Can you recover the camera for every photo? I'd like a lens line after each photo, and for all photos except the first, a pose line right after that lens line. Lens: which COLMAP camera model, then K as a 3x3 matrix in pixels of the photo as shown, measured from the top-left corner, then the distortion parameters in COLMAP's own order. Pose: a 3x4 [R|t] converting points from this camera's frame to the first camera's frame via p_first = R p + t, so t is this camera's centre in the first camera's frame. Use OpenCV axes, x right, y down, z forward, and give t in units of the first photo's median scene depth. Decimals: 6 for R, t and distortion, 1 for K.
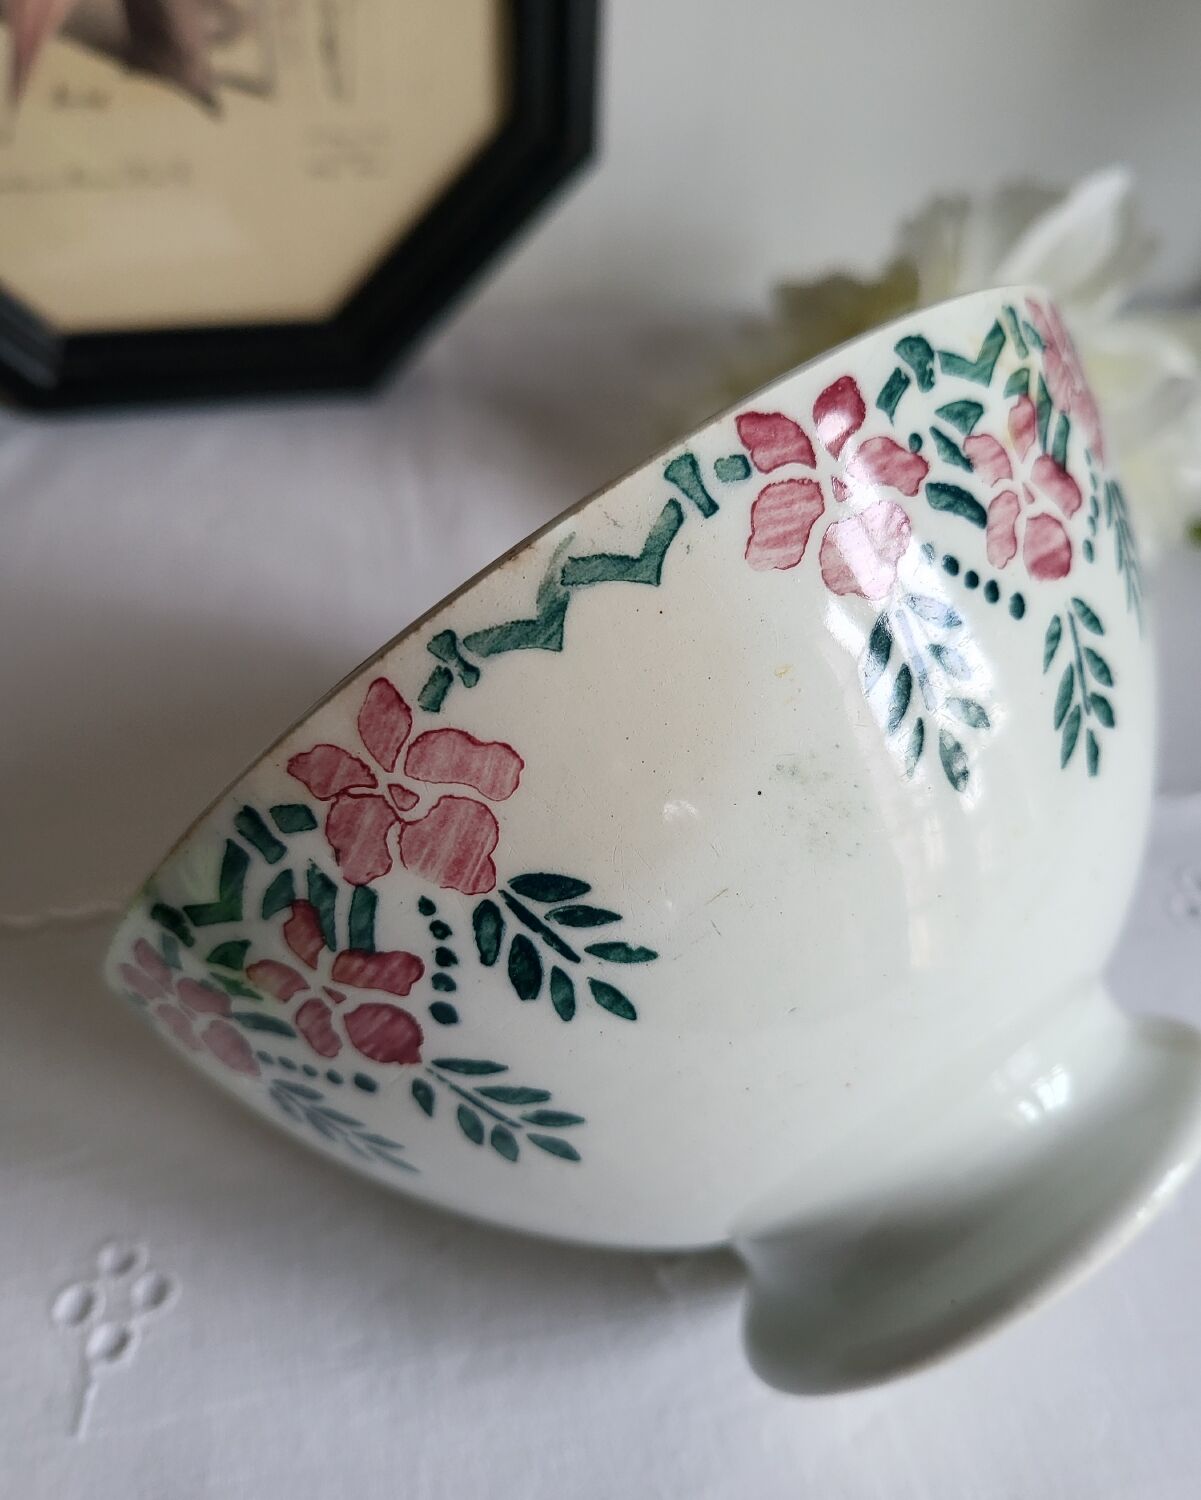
lens RADIAL K [[1142.0, 0, 600.5], [0, 1142.0, 750.0], [0, 0, 1]] dist [-0.040150, -0.014573]
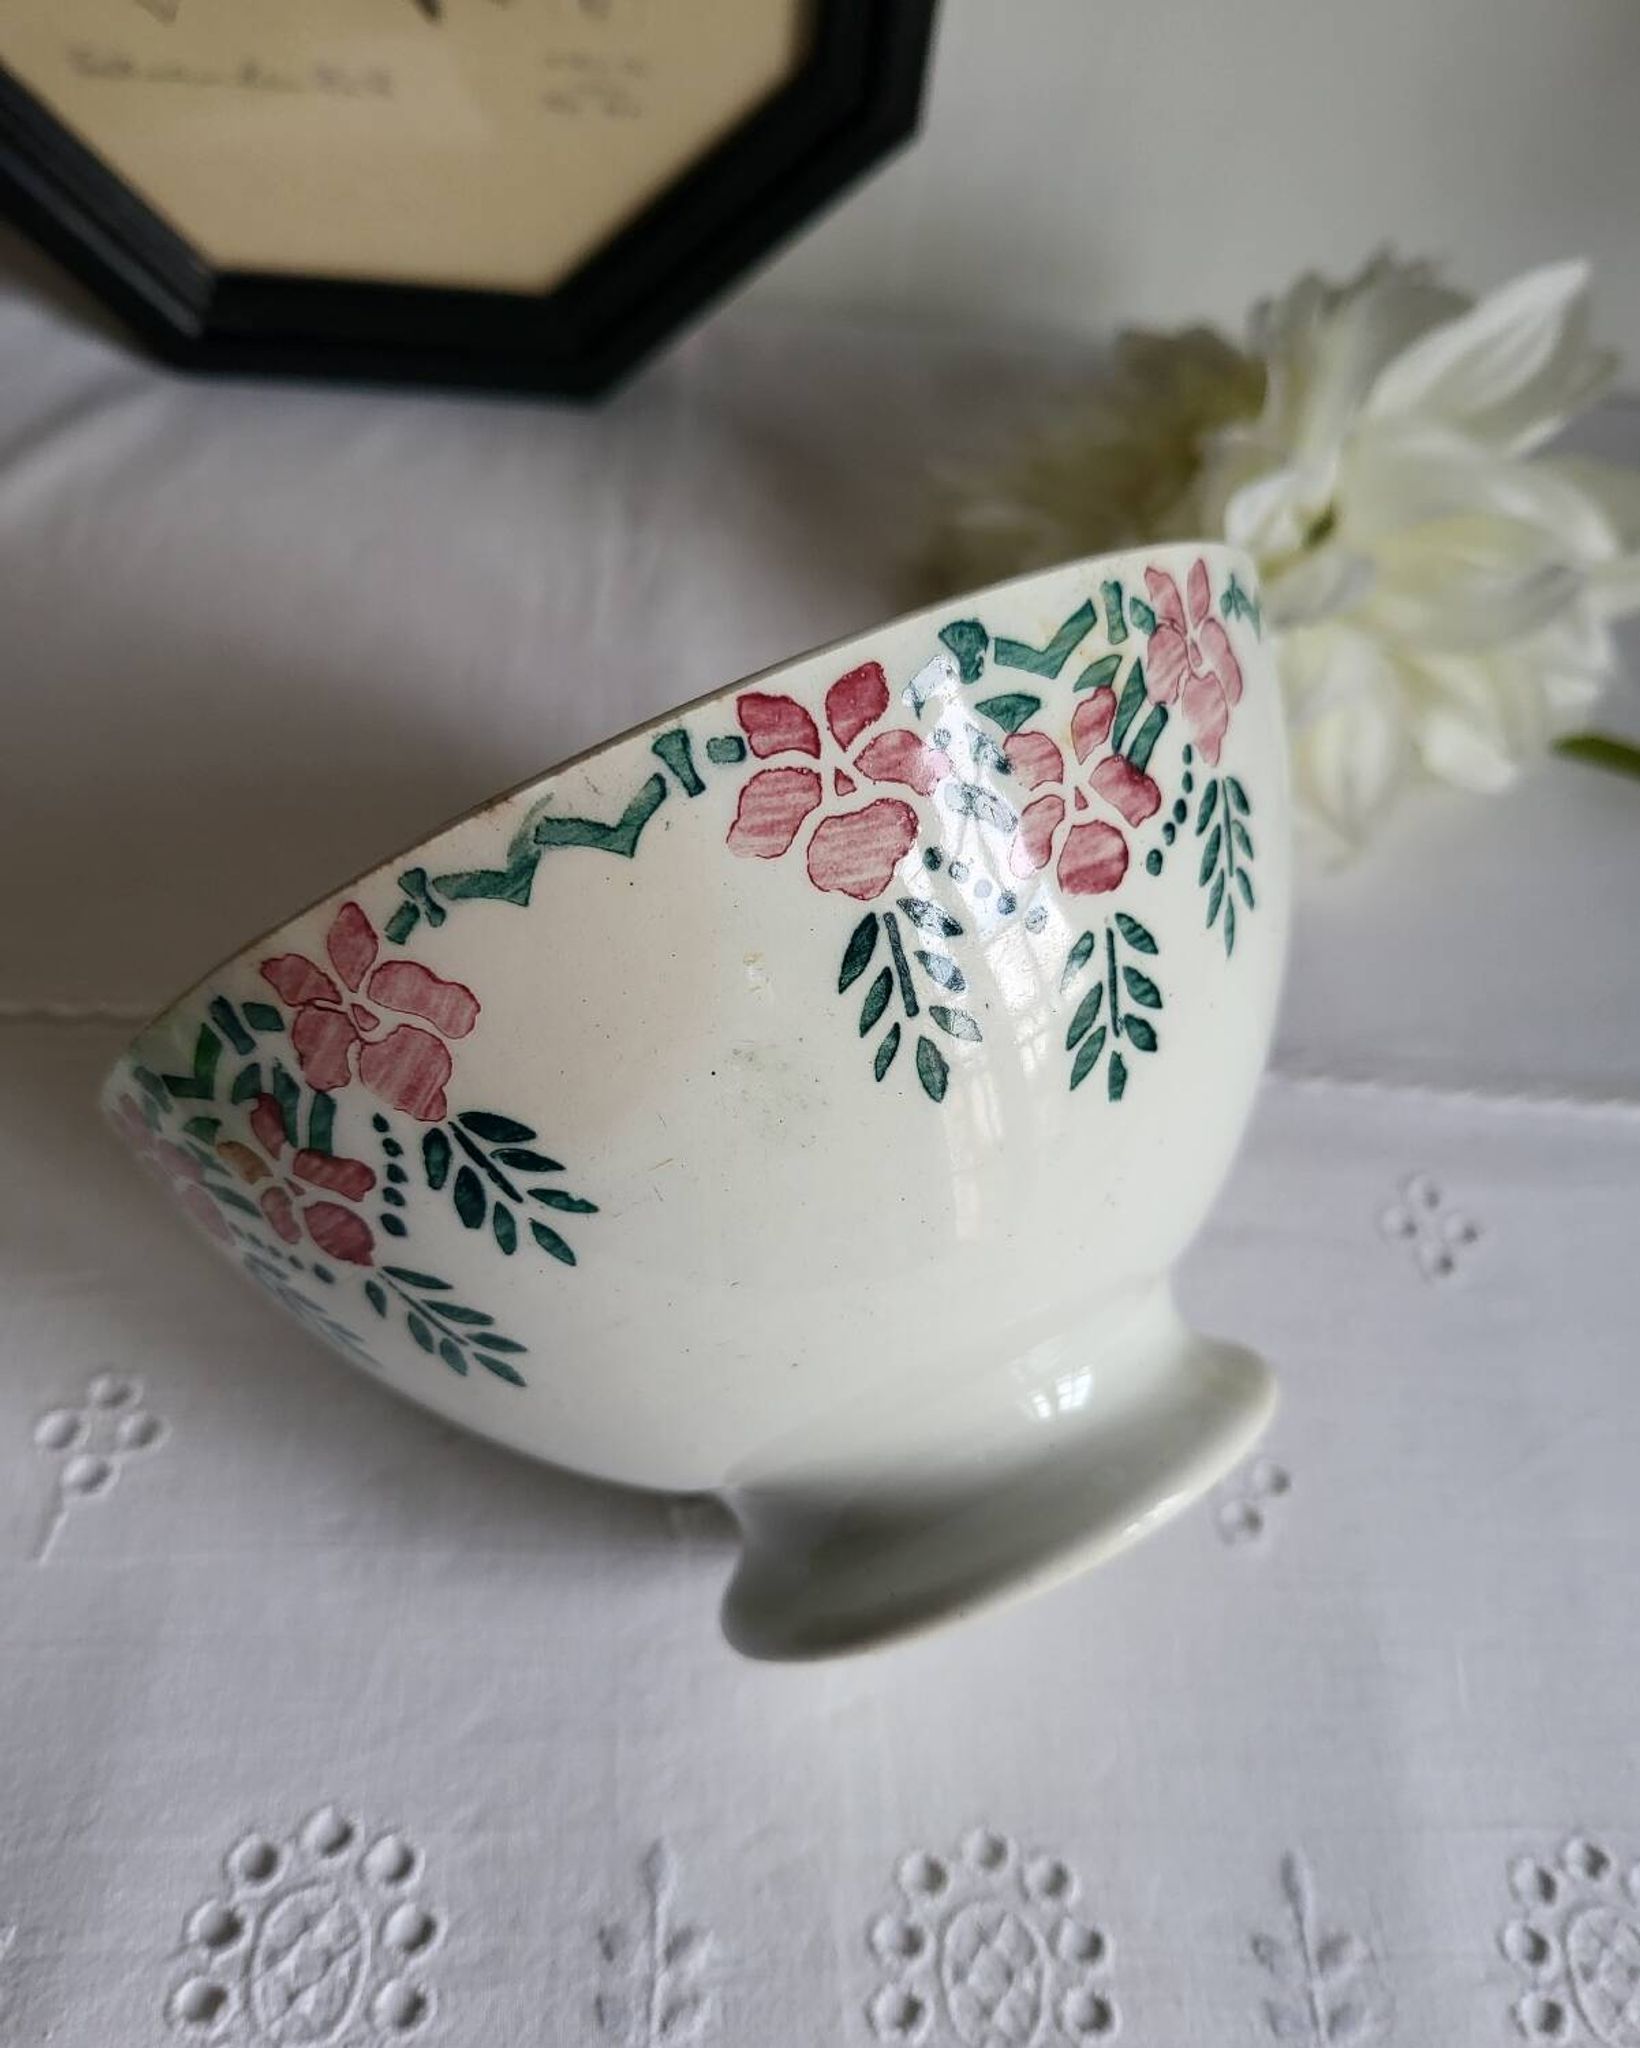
lens RADIAL K [[1495.9, 0, 793.8], [0, 1495.9, 1030.8], [0, 0, 1]] dist [-0.005114, -0.039455]
pose [[0.983848, 0.170676, -0.053975, 0.259719], [-0.162326, 0.977745, 0.132910, -0.175088], [0.075459, -0.122002, 0.989657, -0.271651]]
